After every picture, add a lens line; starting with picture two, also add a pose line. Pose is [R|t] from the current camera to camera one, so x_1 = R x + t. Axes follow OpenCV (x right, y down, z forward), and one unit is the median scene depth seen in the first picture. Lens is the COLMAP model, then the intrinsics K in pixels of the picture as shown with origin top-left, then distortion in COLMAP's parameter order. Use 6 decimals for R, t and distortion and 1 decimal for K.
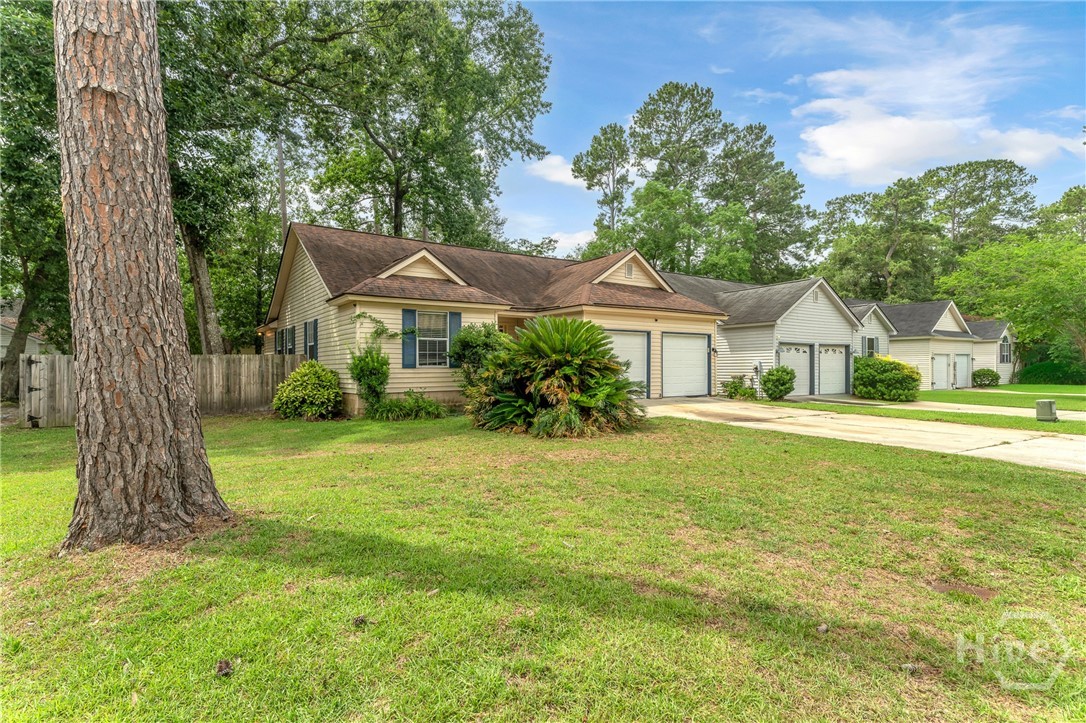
lens RADIAL K [[523.9, 0, 547.6], [0, 523.9, 357.9], [0, 0, 1]] dist [0.025626, -0.000653]
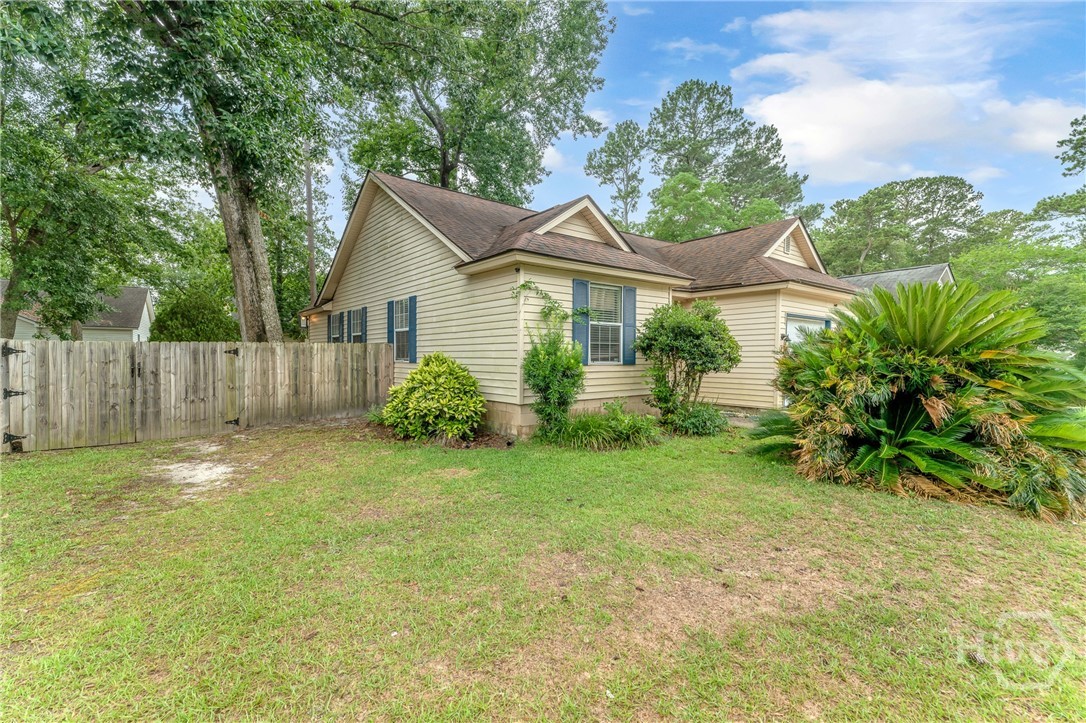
lens RADIAL K [[478.2, 0, 567.8], [0, 478.2, 362.7], [0, 0, 1]] dist [0.001963, 0.000534]
pose [[0.997664, 0.007339, 0.067923, -0.255516], [-0.009470, 0.999471, 0.031101, -0.002572], [-0.067659, -0.031671, 0.997206, 0.293180]]
